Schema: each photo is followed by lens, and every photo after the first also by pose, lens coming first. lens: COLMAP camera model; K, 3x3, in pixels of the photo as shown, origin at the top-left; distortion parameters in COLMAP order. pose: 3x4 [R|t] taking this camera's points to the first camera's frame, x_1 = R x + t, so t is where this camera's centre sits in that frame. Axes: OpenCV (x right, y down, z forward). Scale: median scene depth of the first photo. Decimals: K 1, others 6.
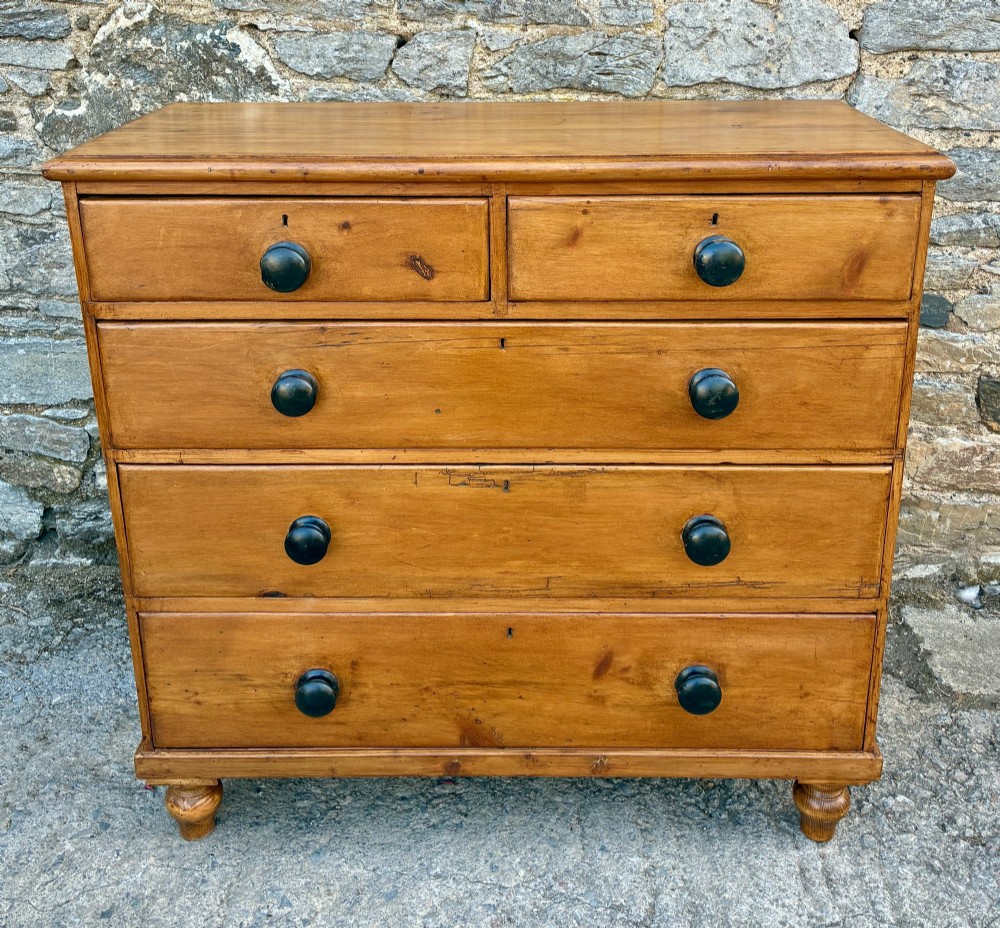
lens RADIAL K [[1114.1, 0, 512.8], [0, 1114.1, 312.9], [0, 0, 1]] dist [0.030677, -0.017437]
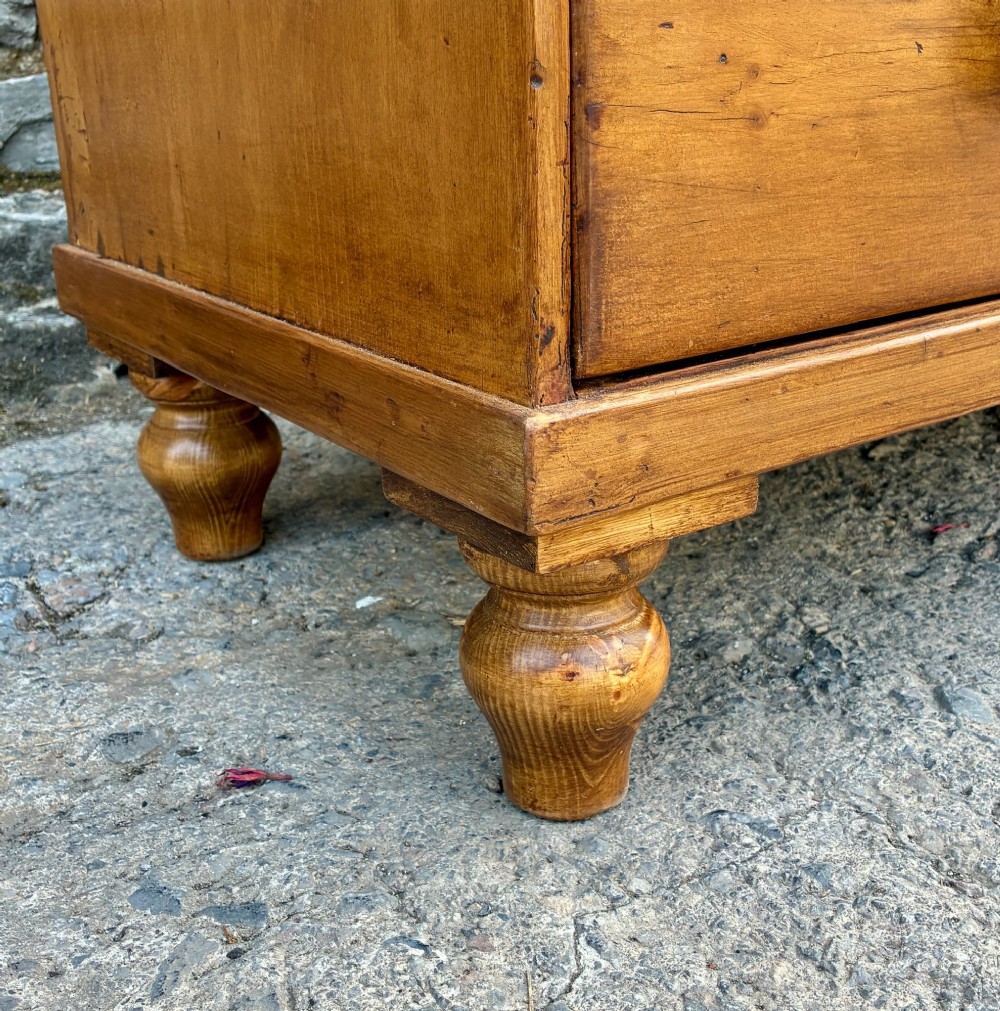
lens RADIAL K [[1346.9, 0, 516.6], [0, 1346.9, 485.4], [0, 0, 1]] dist [0.015959, -0.013846]
pose [[0.811324, -0.203101, 0.548182, -0.388920], [0.200018, 0.977557, 0.066153, 0.311713], [-0.549315, 0.055975, 0.833739, 0.626183]]
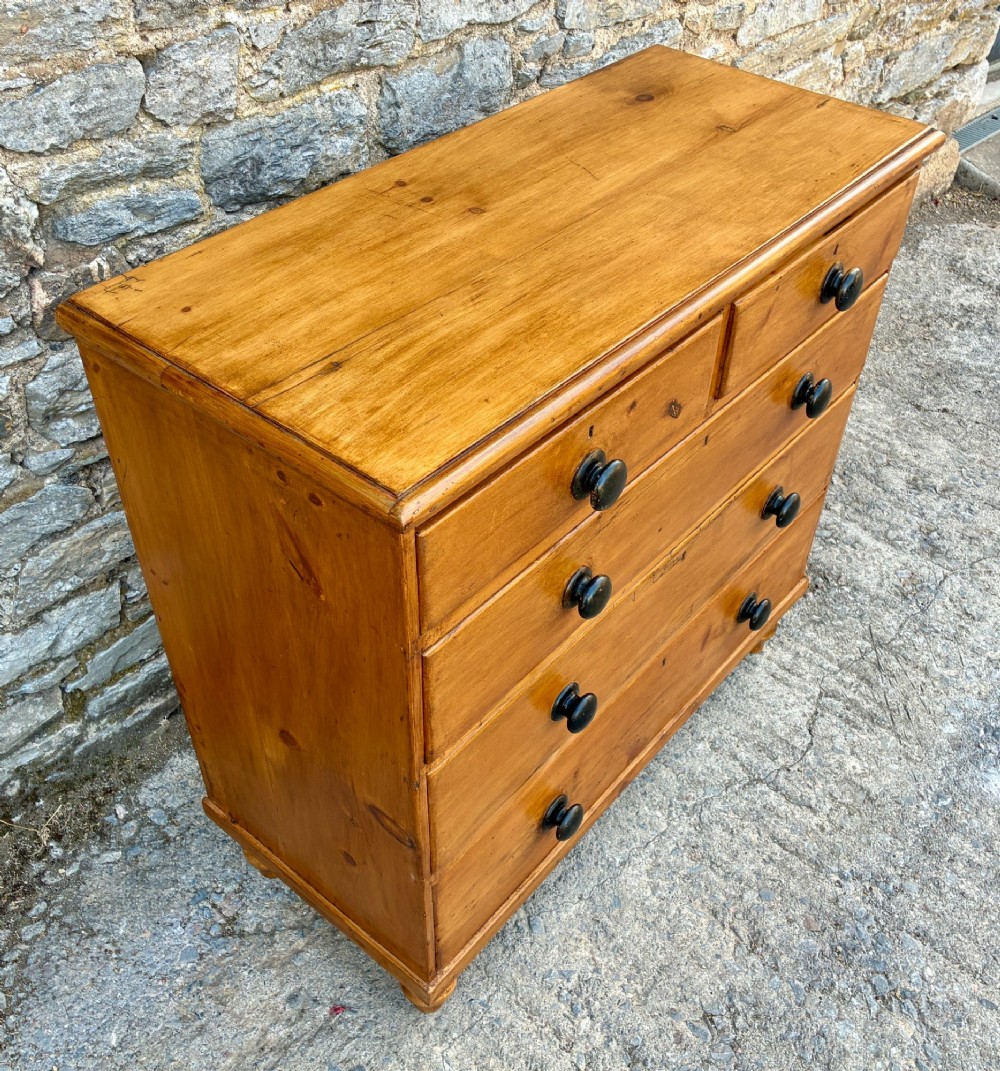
lens RADIAL K [[1103.9, 0, 532.6], [0, 1103.9, 542.8], [0, 0, 1]] dist [0.017309, 0.014081]
pose [[0.624298, -0.504870, 0.596119, -0.515894], [0.205314, 0.842310, 0.498357, -0.291797], [-0.753722, -0.188732, 0.629510, 0.338889]]
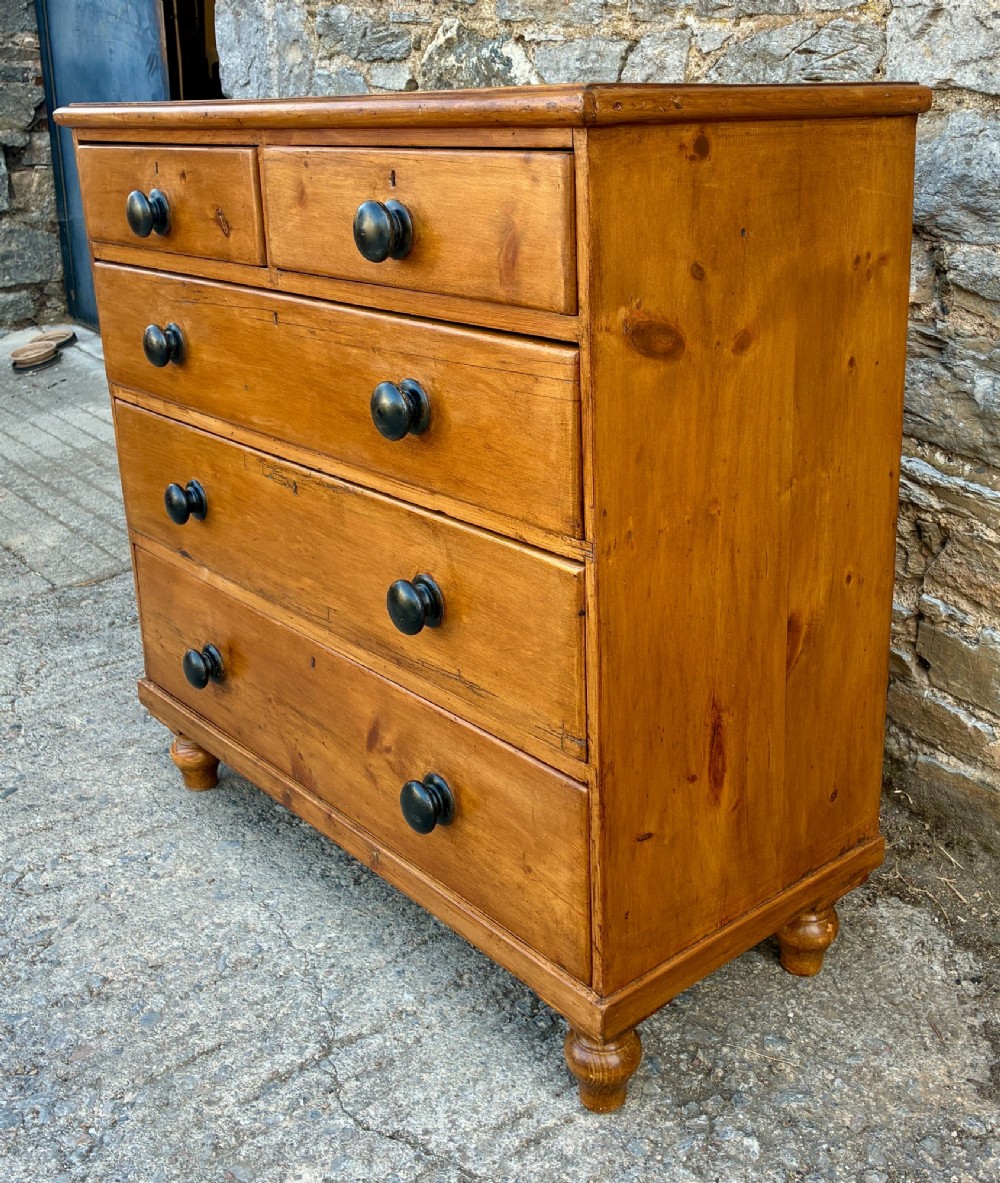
lens RADIAL K [[1293.2, 0, 576.1], [0, 1293.2, 506.9], [0, 0, 1]] dist [0.031138, -0.019902]
pose [[0.673078, 0.209758, -0.709202, 0.655913], [-0.217497, 0.972672, 0.081265, 0.026806], [0.706867, 0.099552, 0.700306, 0.316048]]
